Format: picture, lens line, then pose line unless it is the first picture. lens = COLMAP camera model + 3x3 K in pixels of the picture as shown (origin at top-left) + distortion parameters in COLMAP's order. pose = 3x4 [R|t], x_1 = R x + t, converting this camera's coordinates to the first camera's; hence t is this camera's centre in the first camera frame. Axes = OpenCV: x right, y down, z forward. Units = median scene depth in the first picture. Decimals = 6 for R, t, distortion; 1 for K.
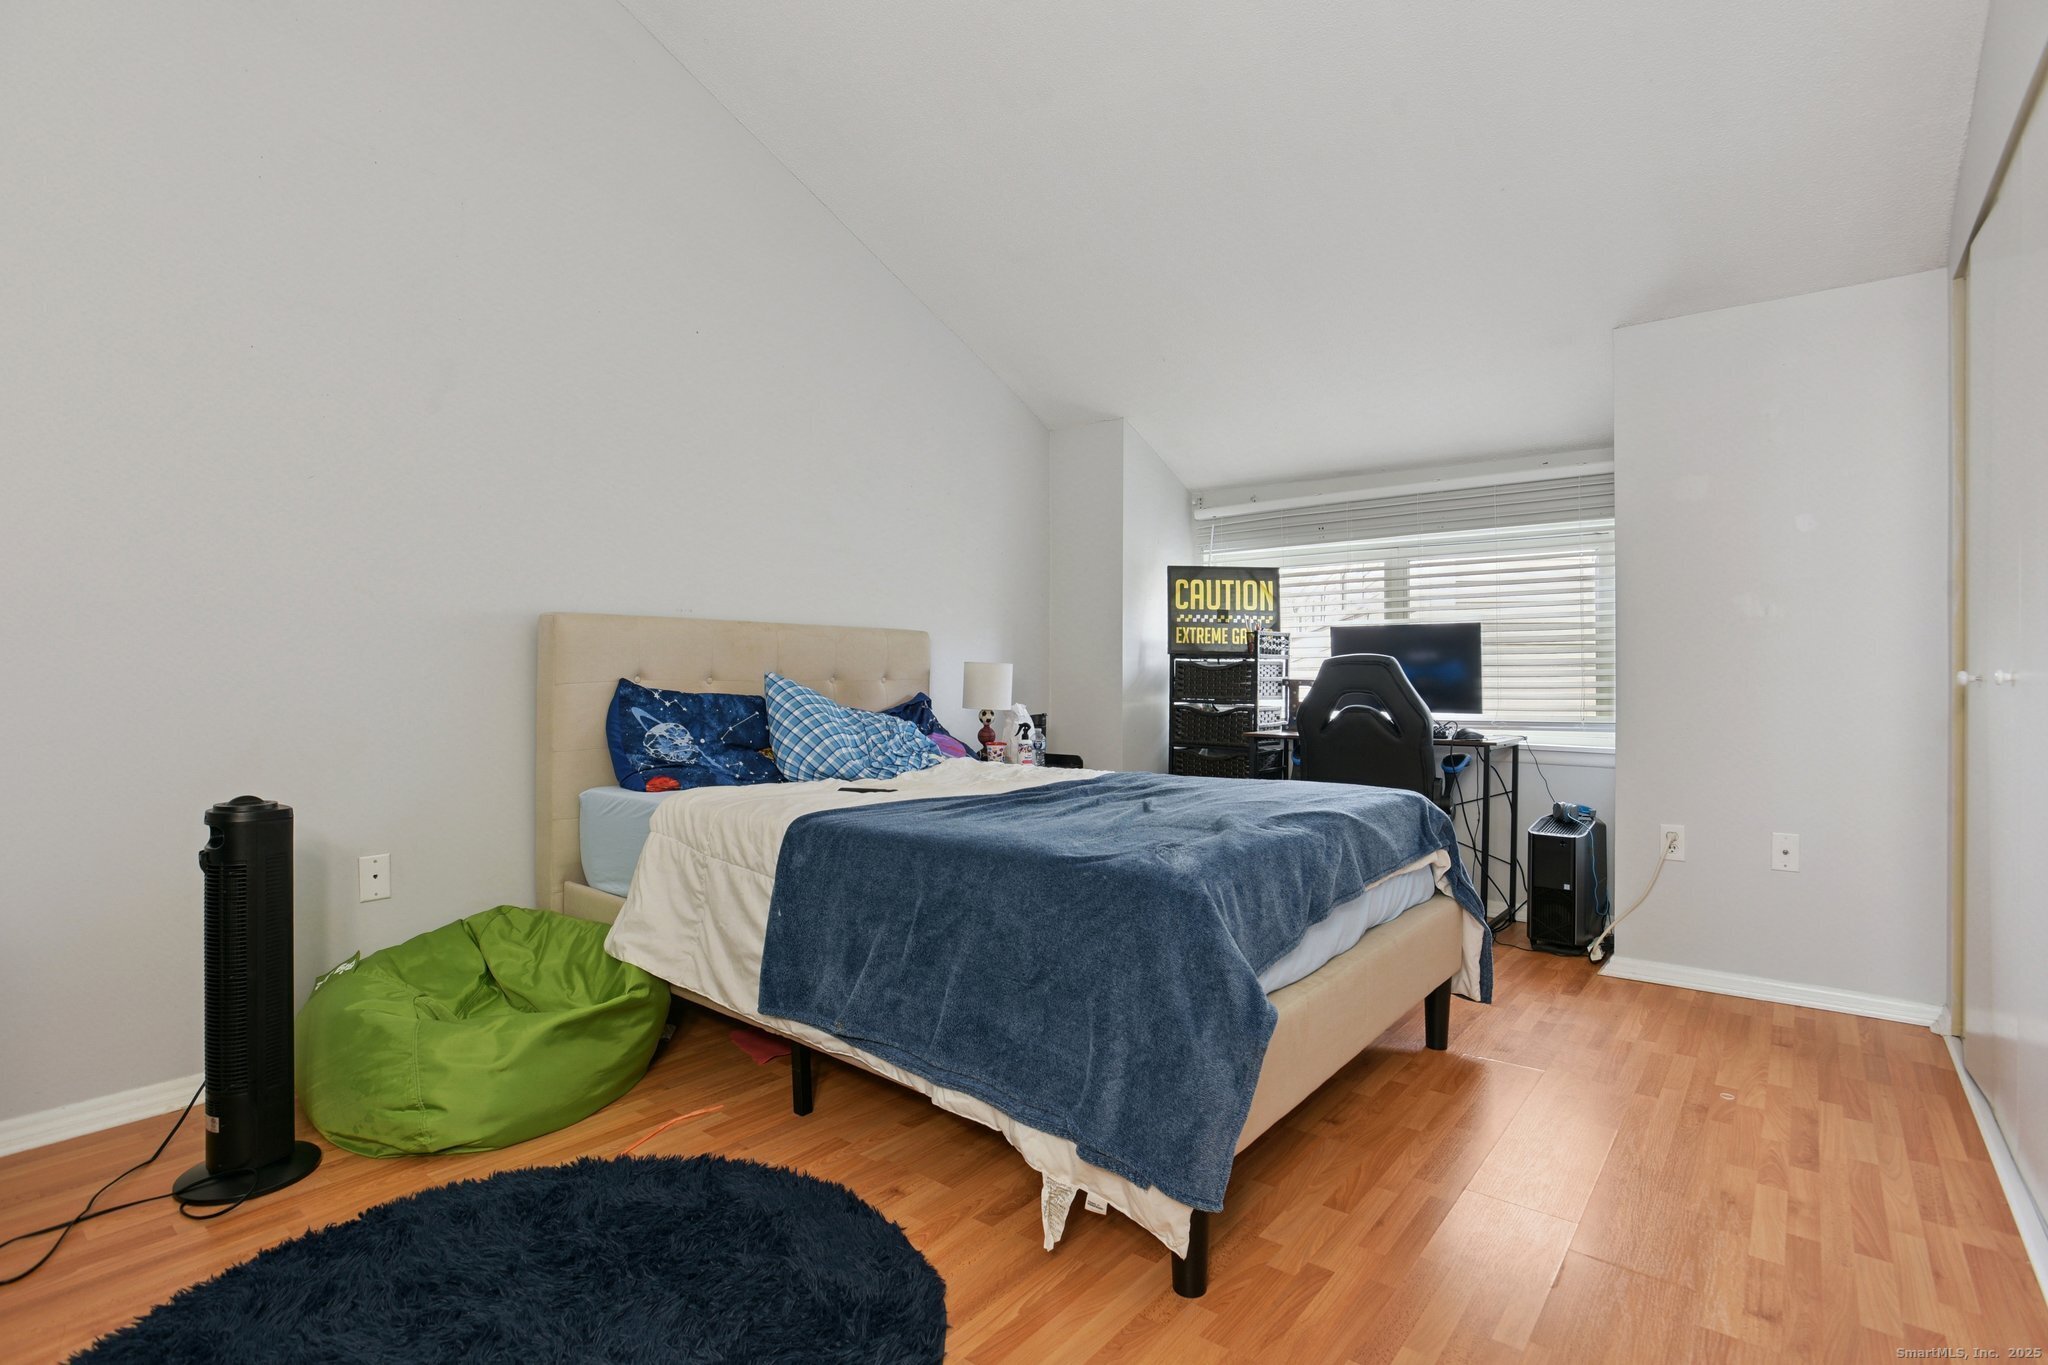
lens RADIAL K [[1002.9, 0, 1011.4], [0, 1002.9, 676.3], [0, 0, 1]] dist [-0.038556, 0.018963]
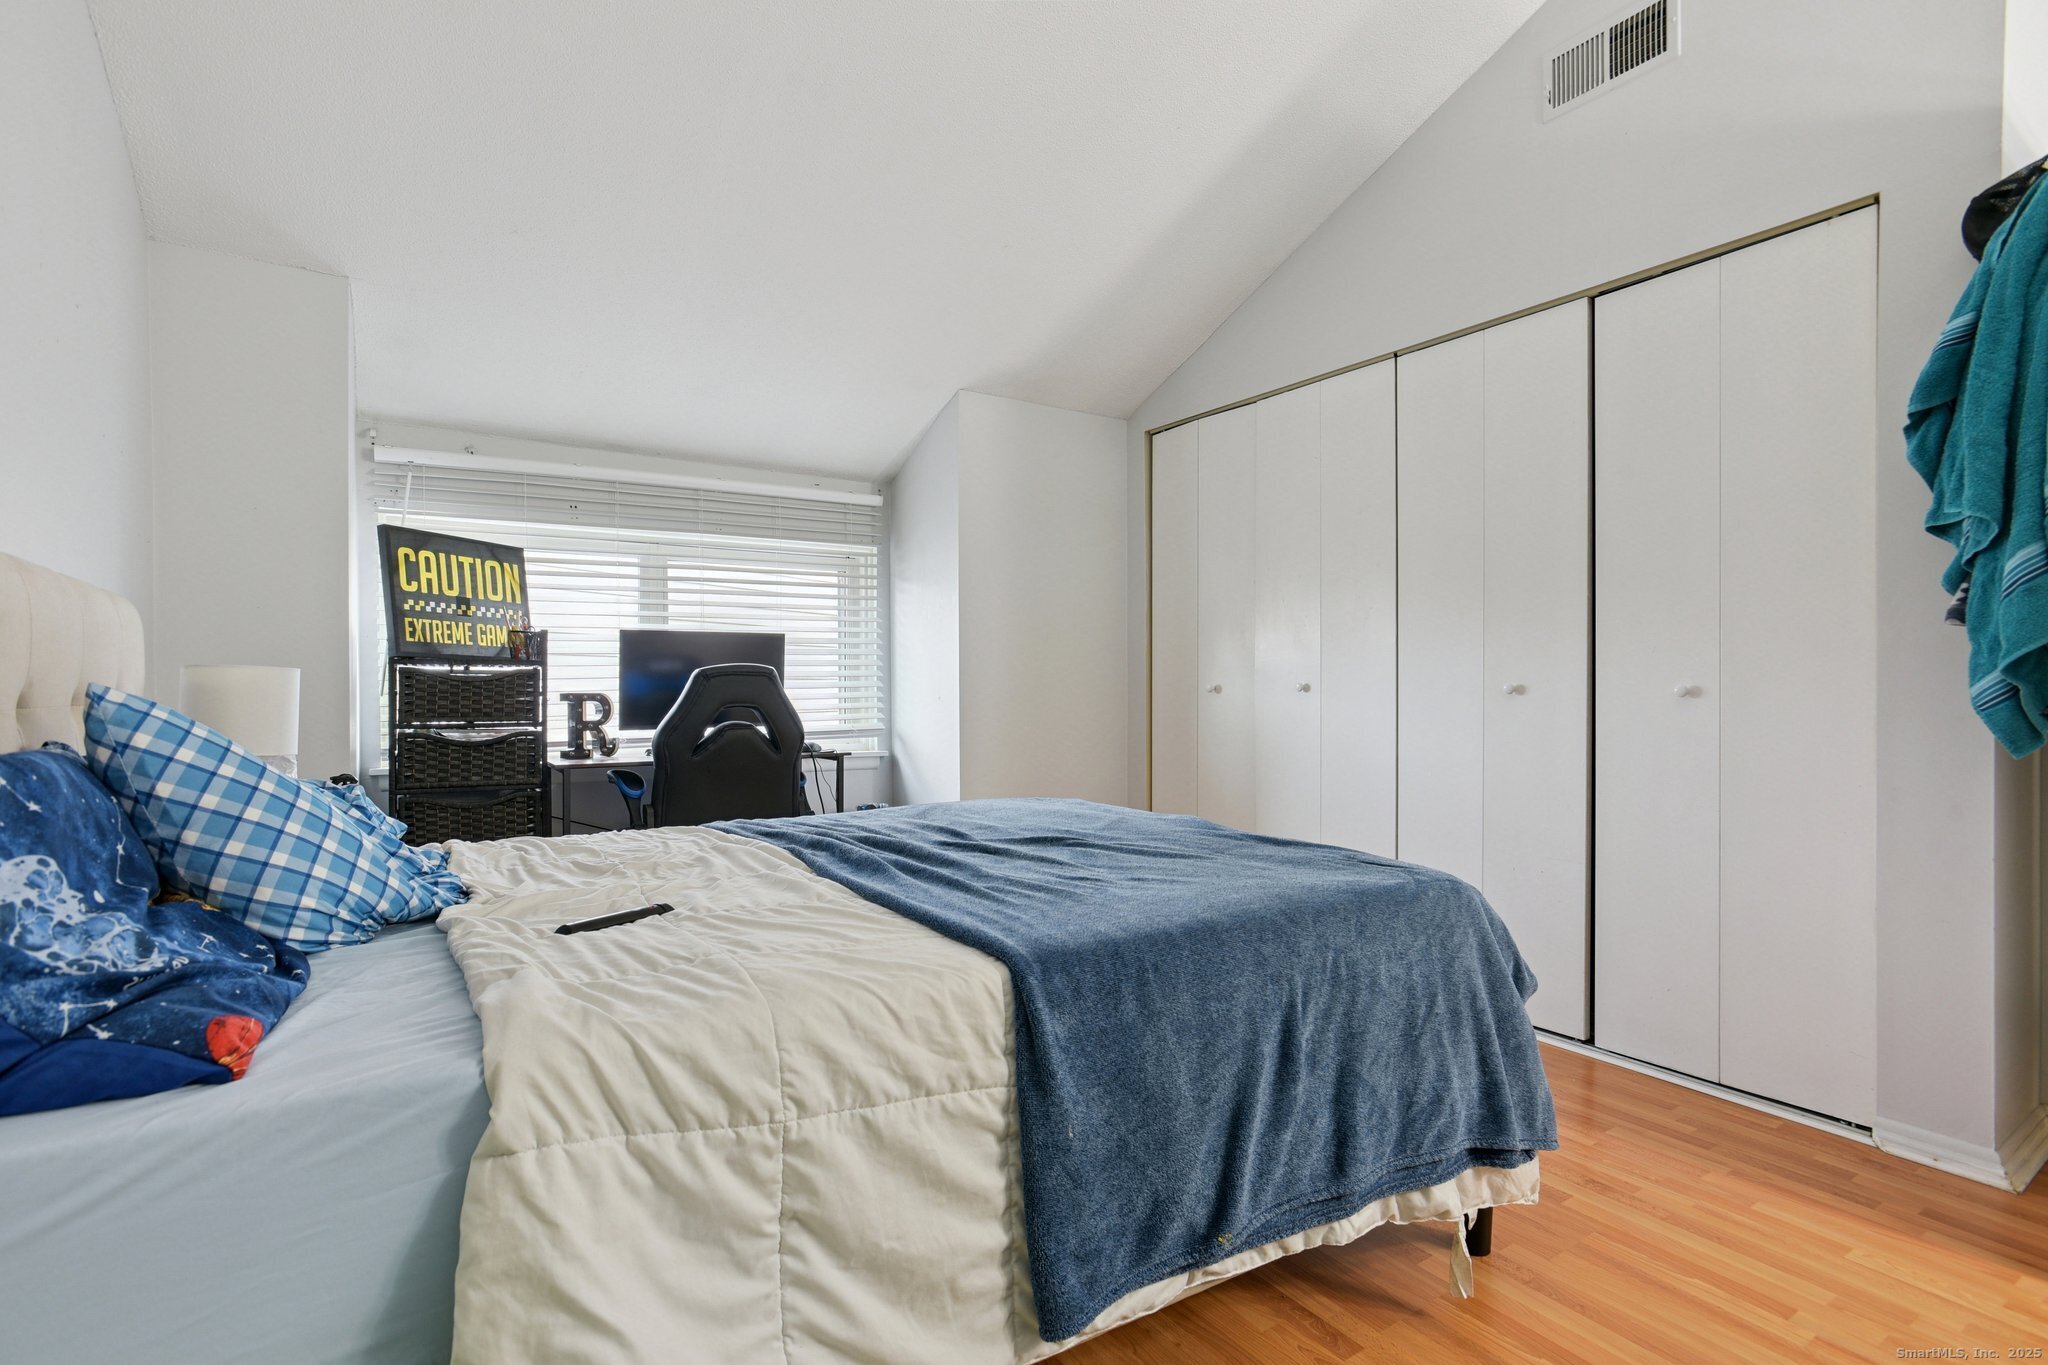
lens RADIAL K [[1002.9, 0, 1018.4], [0, 1002.9, 686.2], [0, 0, 1]] dist [-0.038556, 0.018963]
pose [[0.285358, -0.005116, 0.958407, -0.358053], [0.006969, 0.999970, 0.003263, -0.002308], [-0.958396, 0.005748, 0.285385, 0.415675]]
